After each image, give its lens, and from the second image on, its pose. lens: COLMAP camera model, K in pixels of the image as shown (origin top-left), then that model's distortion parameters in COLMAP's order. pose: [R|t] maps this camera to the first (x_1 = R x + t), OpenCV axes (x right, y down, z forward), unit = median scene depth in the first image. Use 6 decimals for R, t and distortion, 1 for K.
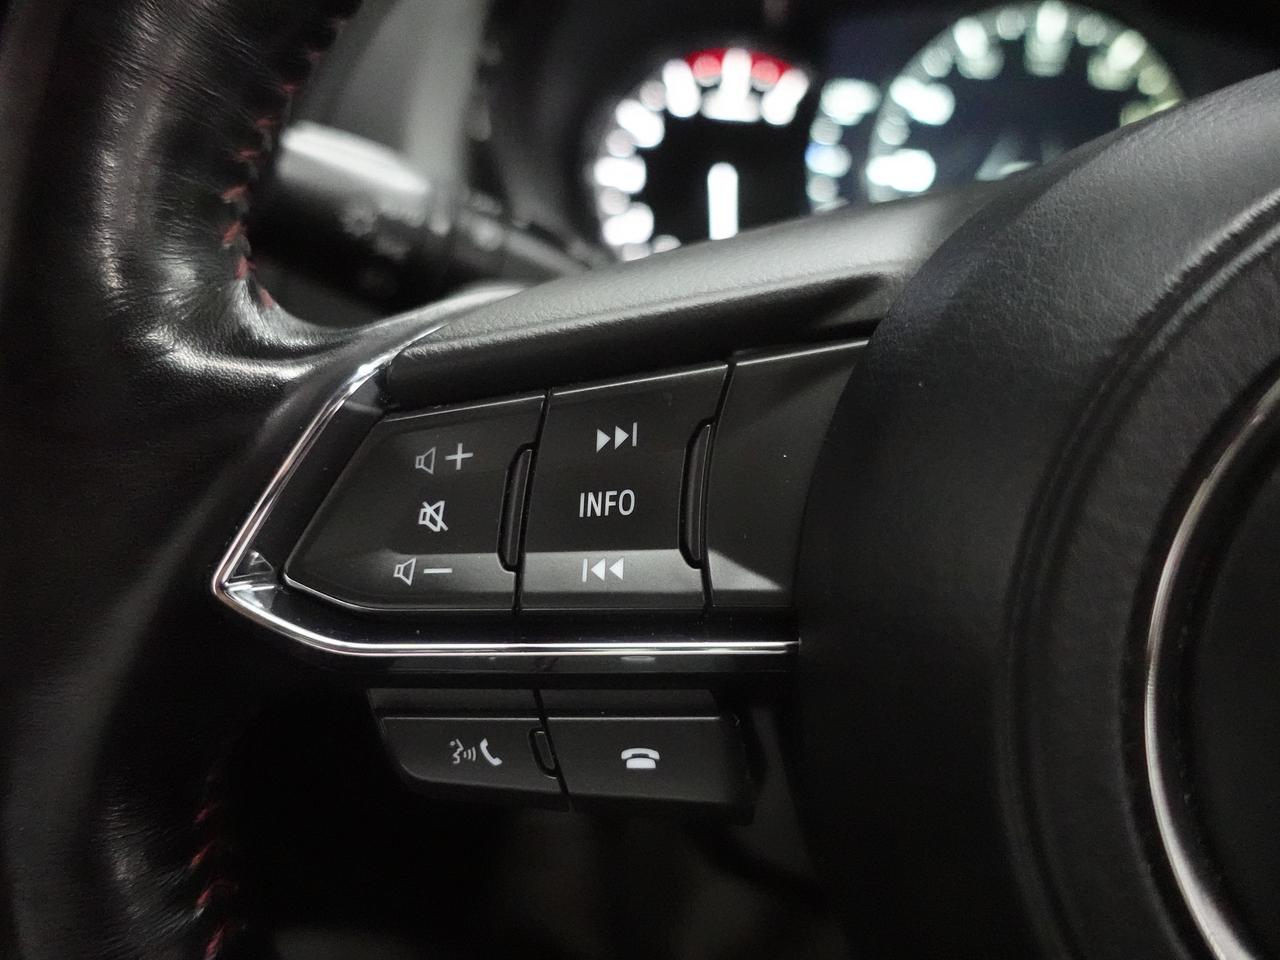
lens RADIAL K [[997.2, 0, 640.0], [0, 997.2, 480.0], [0, 0, 1]] dist [0.006215, -0.002767]
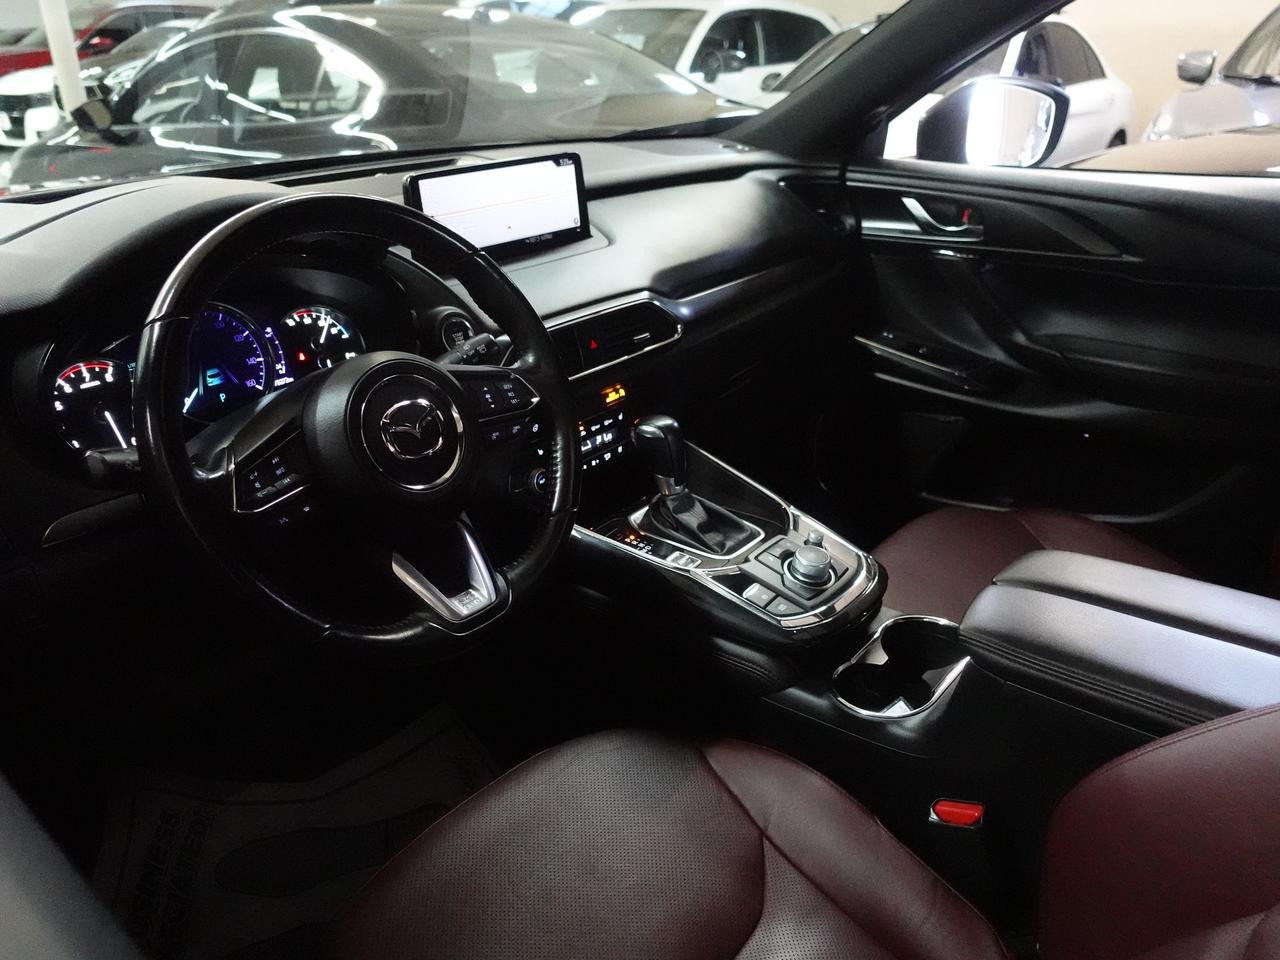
lens RADIAL K [[997.2, 0, 640.0], [0, 997.2, 480.0], [0, 0, 1]] dist [0.006215, -0.002767]
pose [[0.489036, -0.392074, 0.779180, -3.467058], [0.433901, 0.884268, 0.172625, -0.023776], [-0.756686, 0.253667, 0.602560, -3.944853]]
